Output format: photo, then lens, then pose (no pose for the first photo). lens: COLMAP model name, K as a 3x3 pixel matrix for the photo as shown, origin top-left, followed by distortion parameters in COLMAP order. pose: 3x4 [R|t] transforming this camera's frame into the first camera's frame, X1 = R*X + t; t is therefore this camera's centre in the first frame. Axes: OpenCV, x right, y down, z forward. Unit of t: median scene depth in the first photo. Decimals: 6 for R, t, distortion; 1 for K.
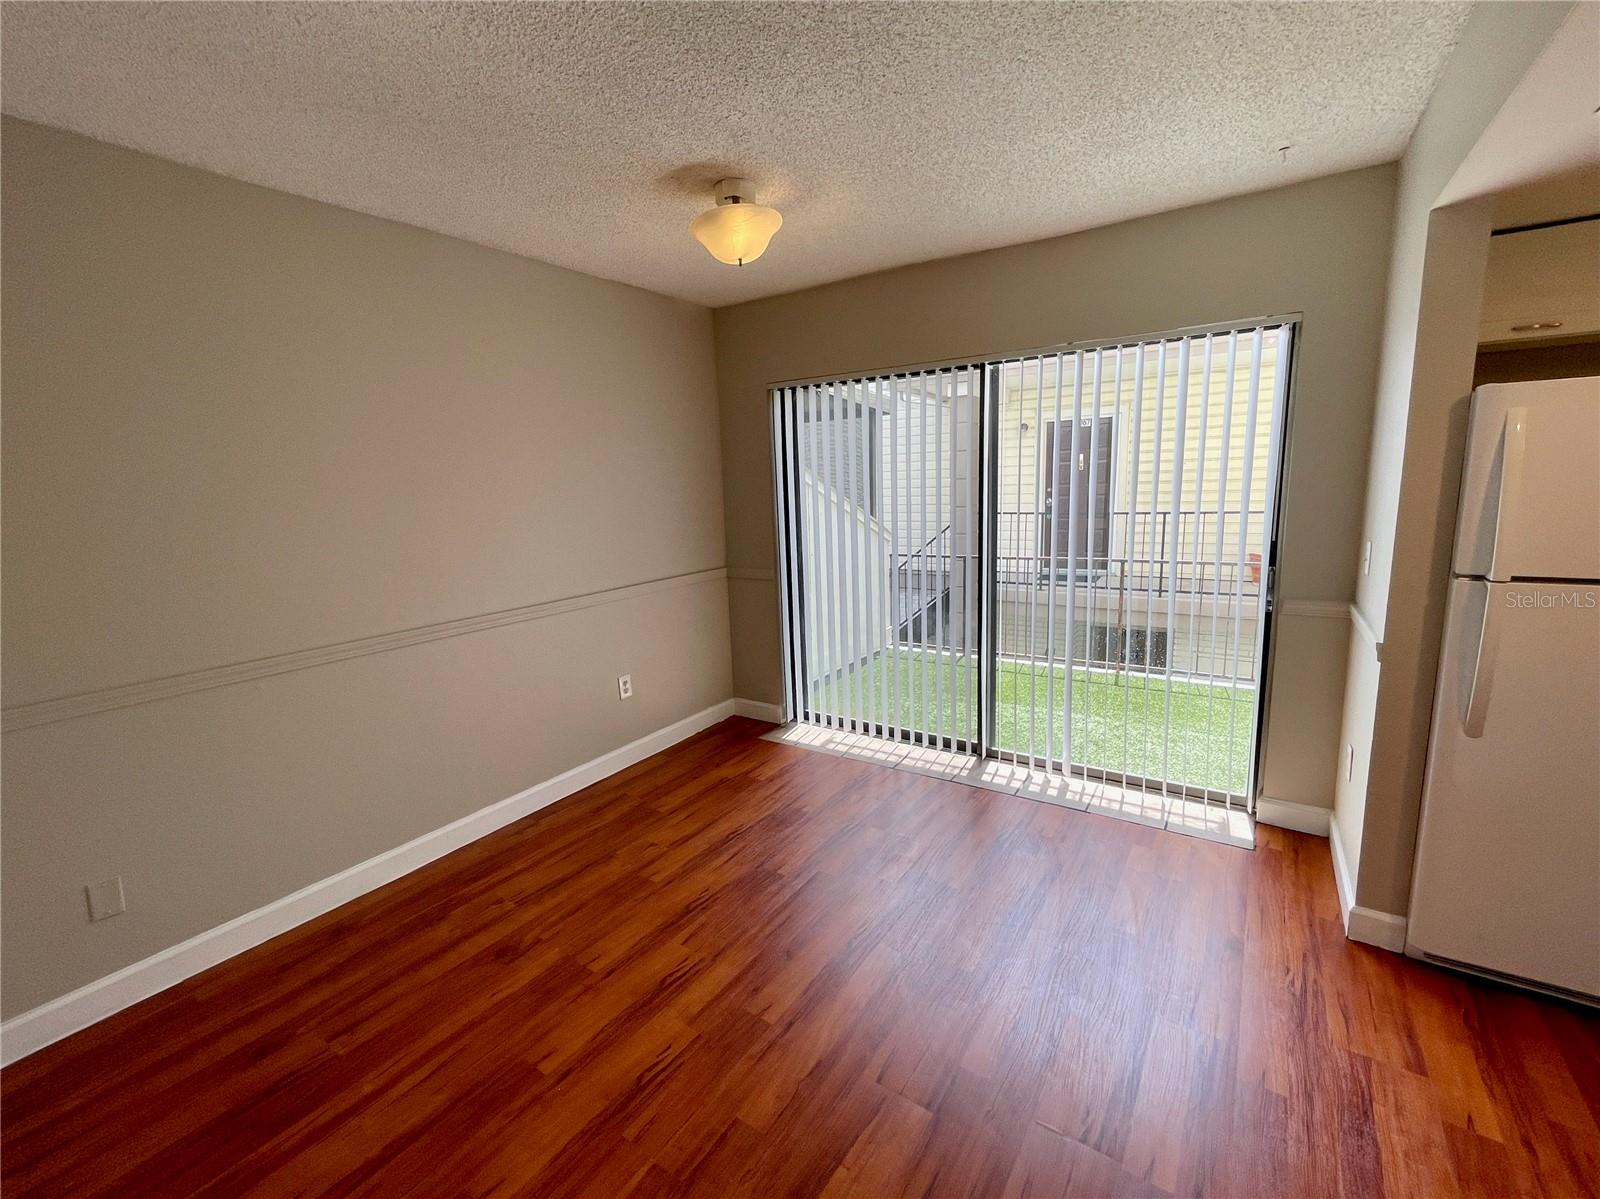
lens RADIAL K [[699.2, 0, 800.0], [0, 699.2, 599.5], [0, 0, 1]] dist [-0.000510, -0.000370]
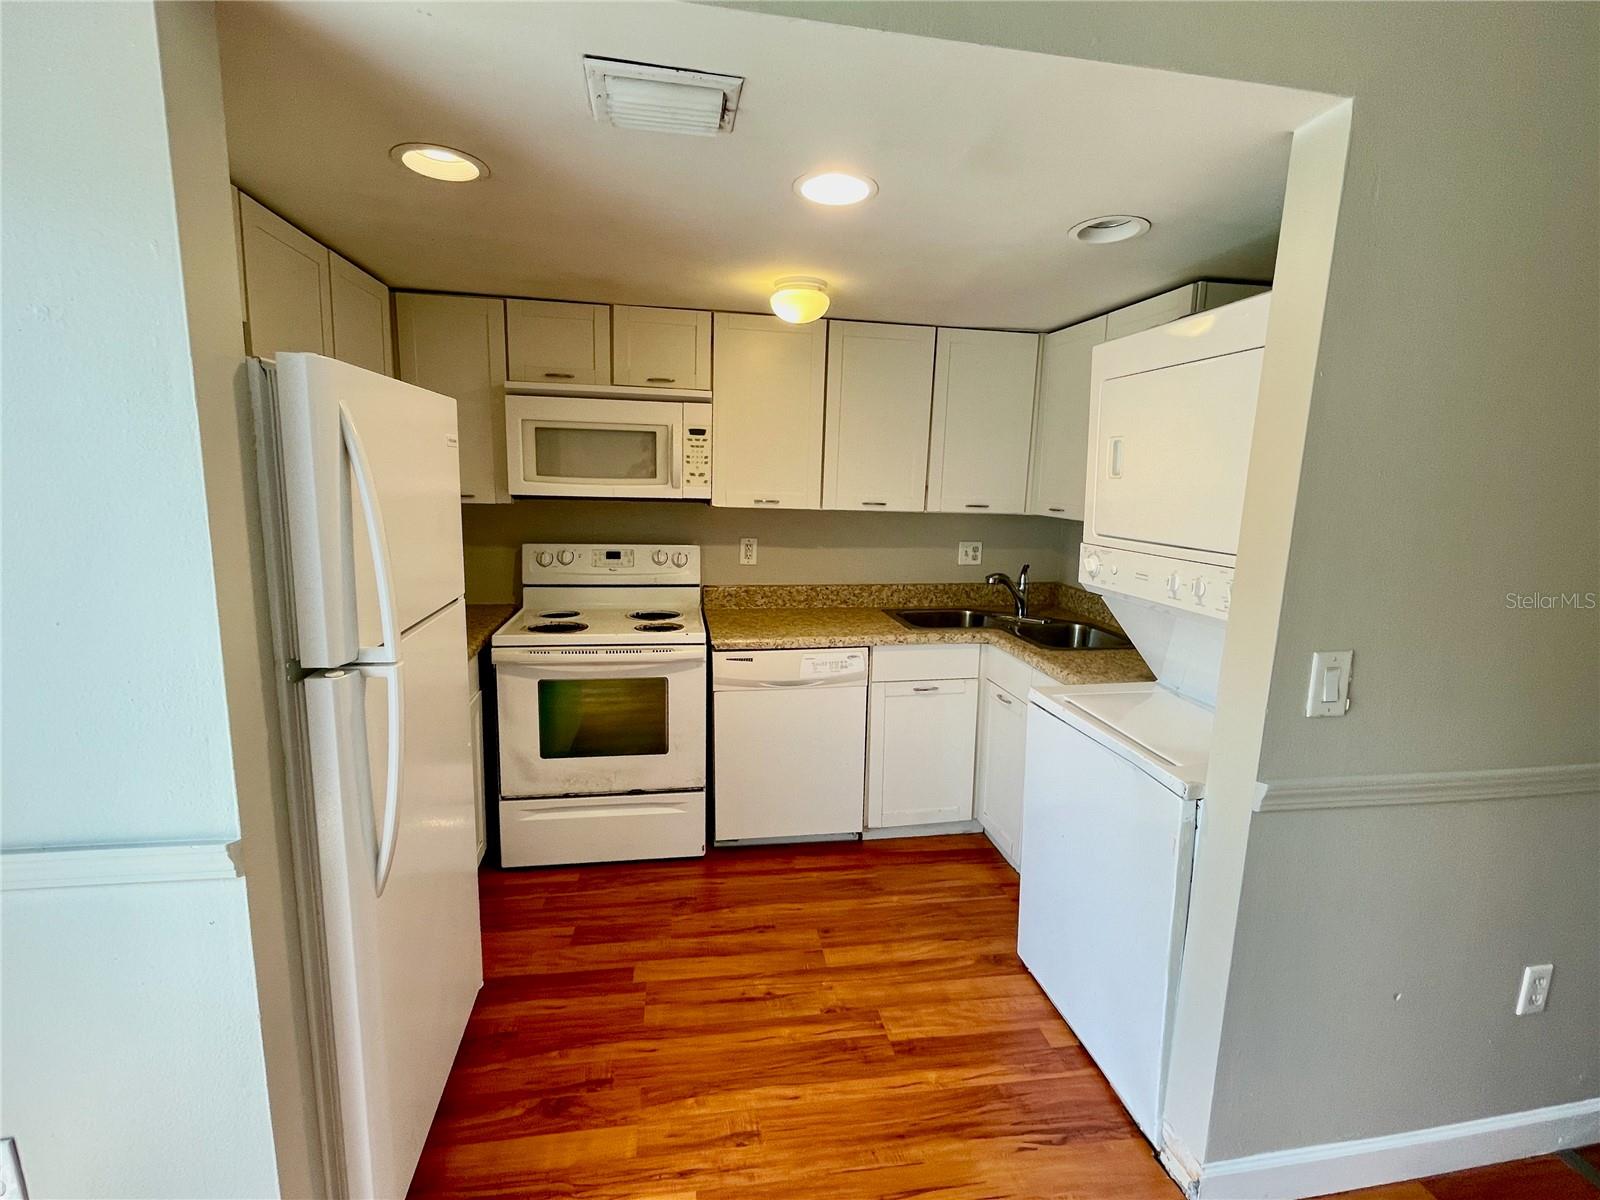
lens RADIAL K [[724.3, 0, 793.3], [0, 724.3, 596.2], [0, 0, 1]] dist [0.000721, 0.000040]
pose [[-0.661367, -0.109428, 0.742037, 0.177848], [0.122477, 0.960267, 0.250772, -0.169282], [-0.739995, 0.256734, -0.621687, 0.887936]]
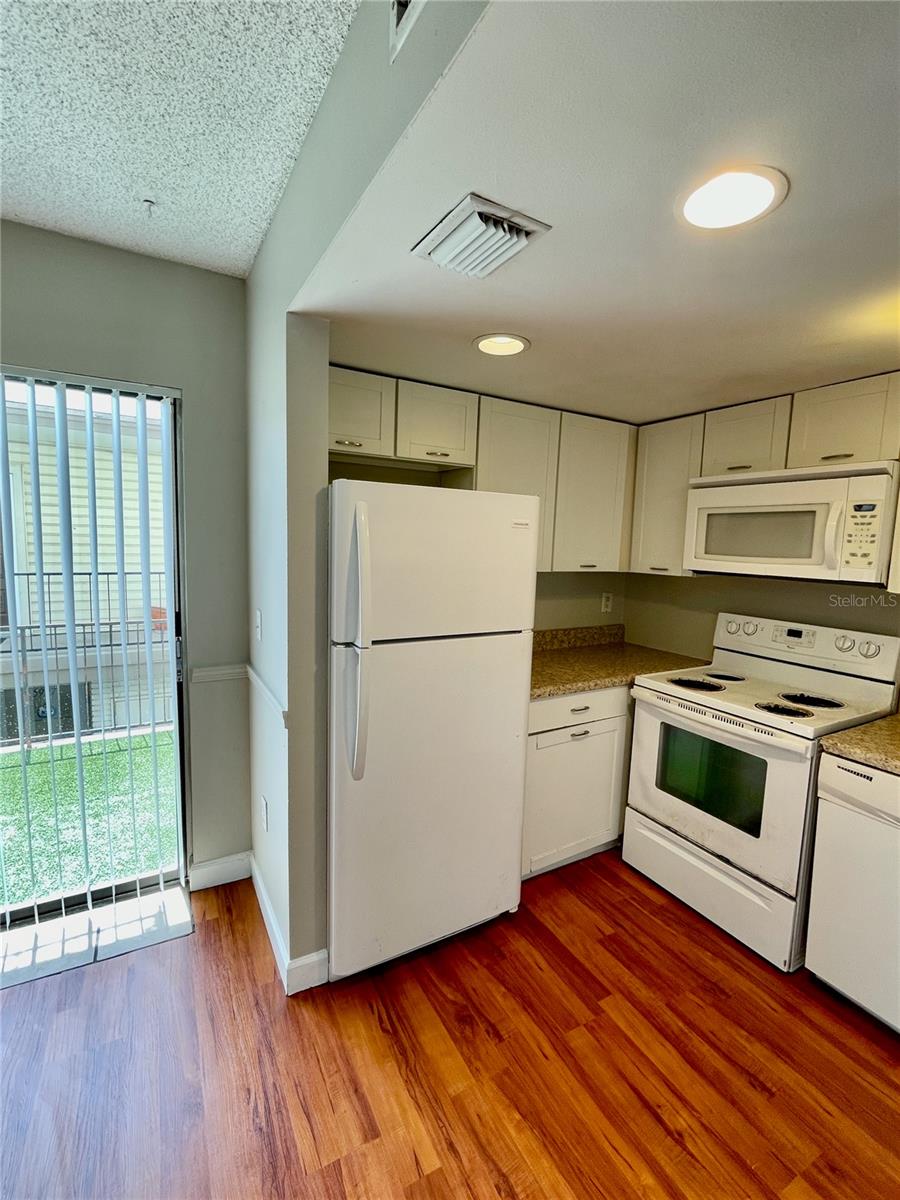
lens RADIAL K [[524.4, 0, 442.7], [0, 524.4, 600.5], [0, 0, 1]] dist [-0.000510, -0.000370]
pose [[0.465798, -0.052805, 0.883314, 0.221509], [0.101957, 0.994772, 0.005703, -0.076097], [-0.878998, 0.087404, 0.468747, 0.360841]]
